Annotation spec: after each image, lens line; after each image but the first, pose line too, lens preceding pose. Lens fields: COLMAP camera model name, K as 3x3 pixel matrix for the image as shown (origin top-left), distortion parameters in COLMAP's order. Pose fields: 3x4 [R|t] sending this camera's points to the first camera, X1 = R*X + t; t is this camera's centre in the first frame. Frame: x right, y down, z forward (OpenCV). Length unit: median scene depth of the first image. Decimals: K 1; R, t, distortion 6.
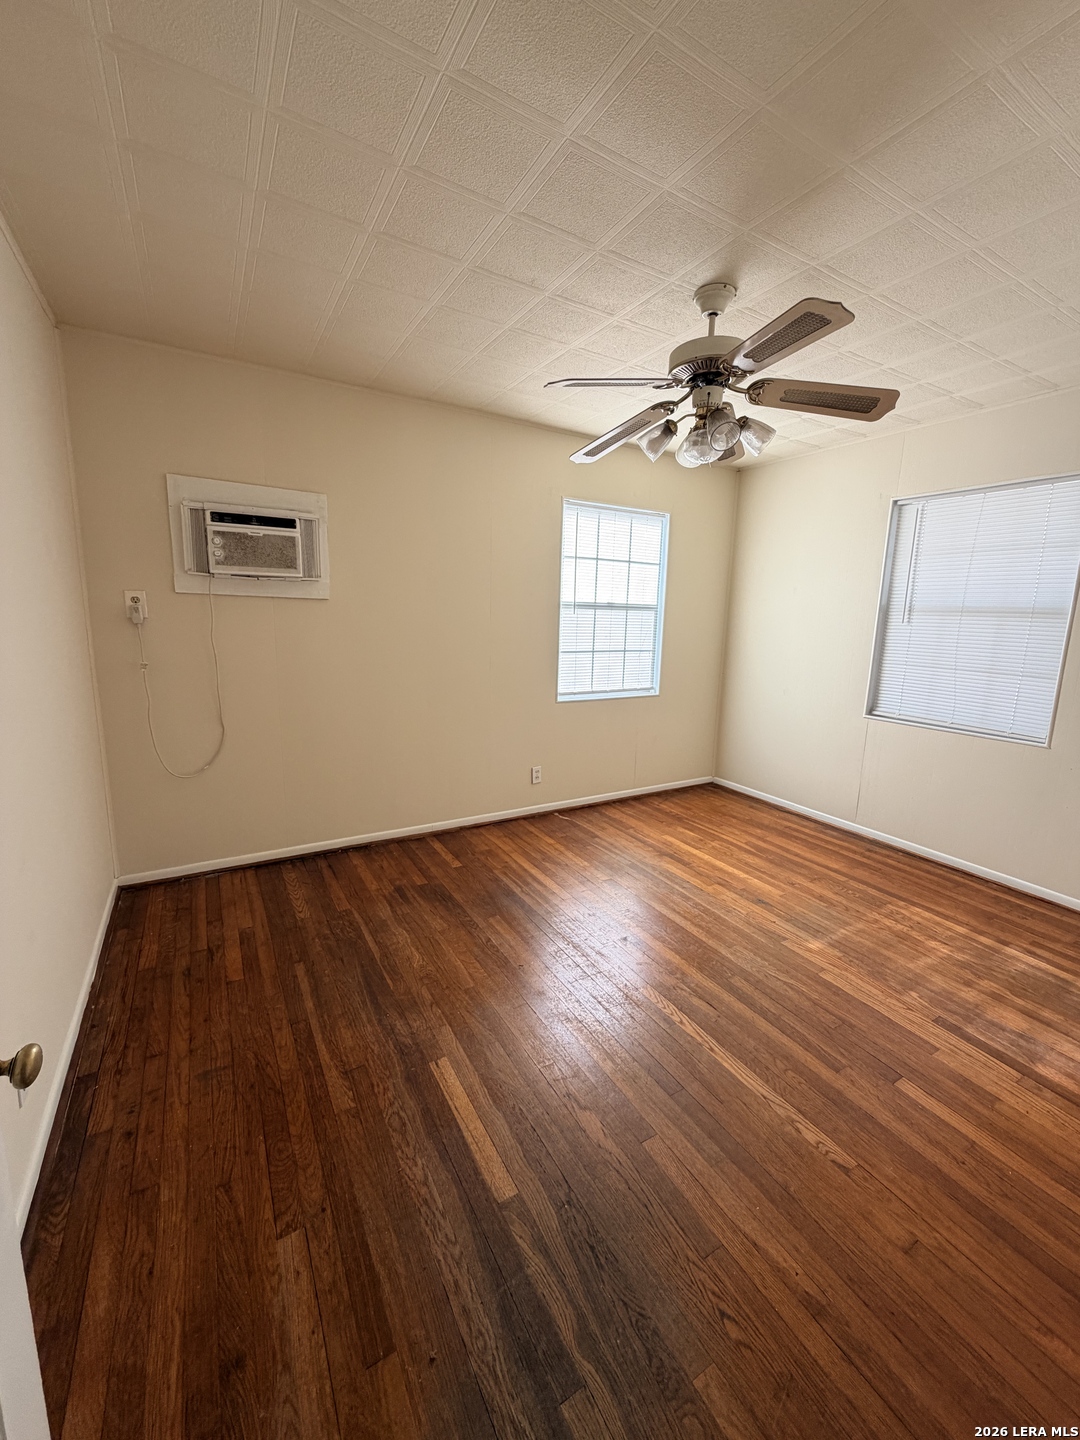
lens RADIAL K [[575.5, 0, 546.1], [0, 575.5, 716.7], [0, 0, 1]] dist [0.001652, -0.000098]
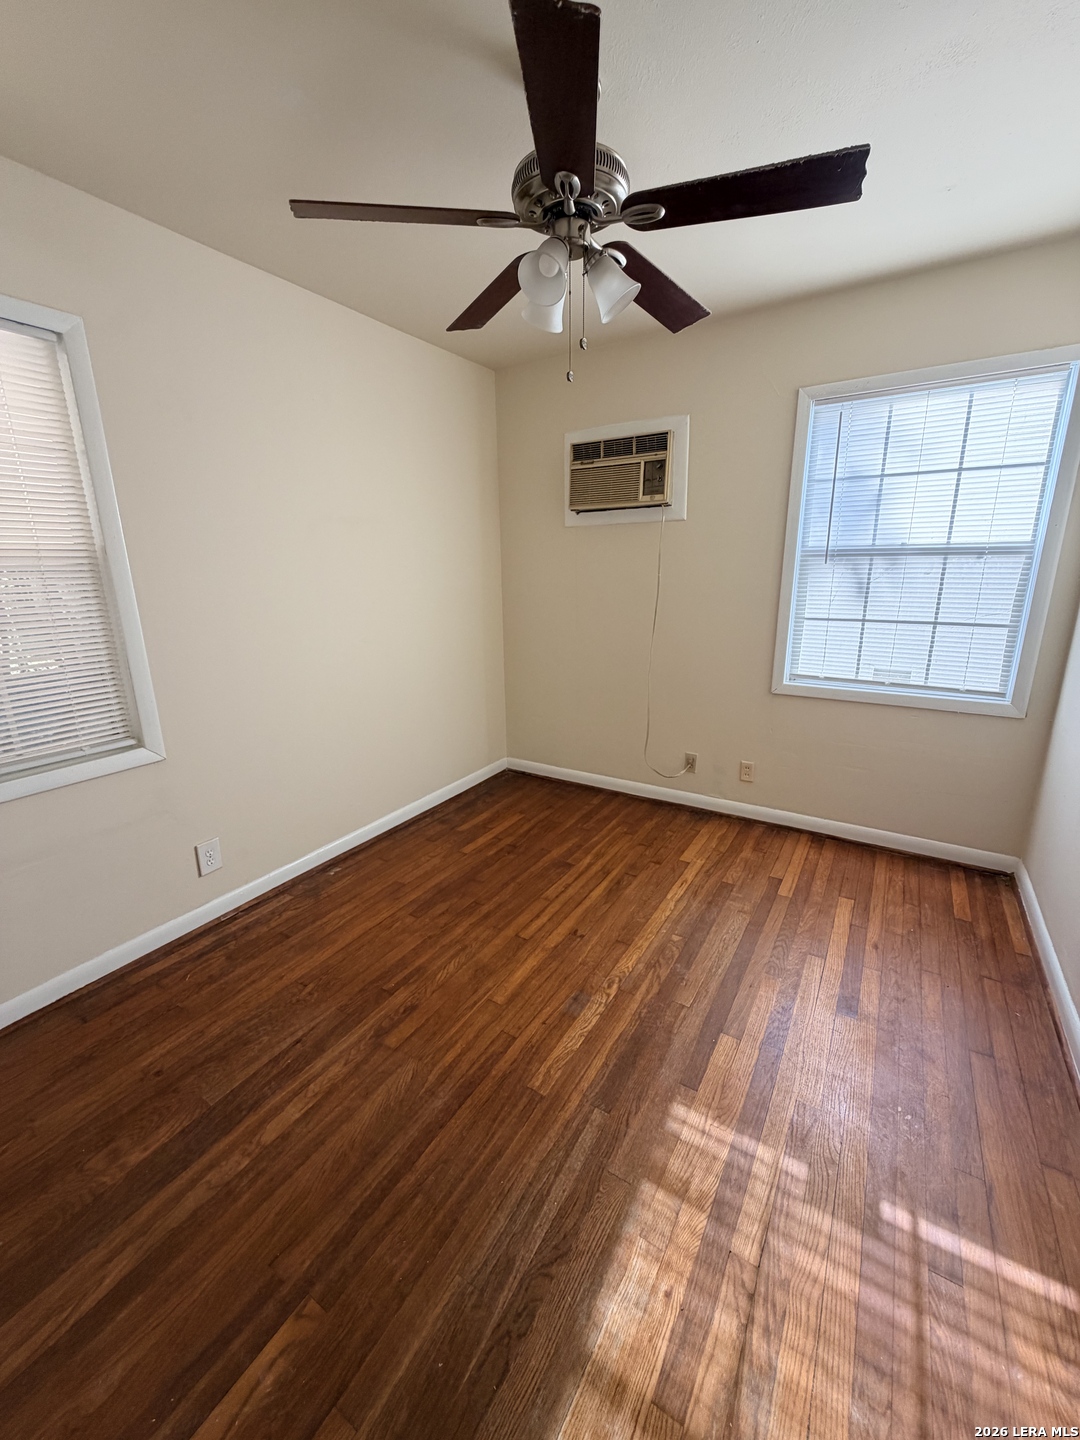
lens RADIAL K [[575.5, 0, 546.1], [0, 575.5, 716.7], [0, 0, 1]] dist [0.001652, -0.000098]
pose [[0.466344, 0.200643, -0.861548, 0.503238], [-0.139401, 0.978437, 0.152409, -0.053875], [0.873550, 0.049025, 0.484258, 0.355377]]
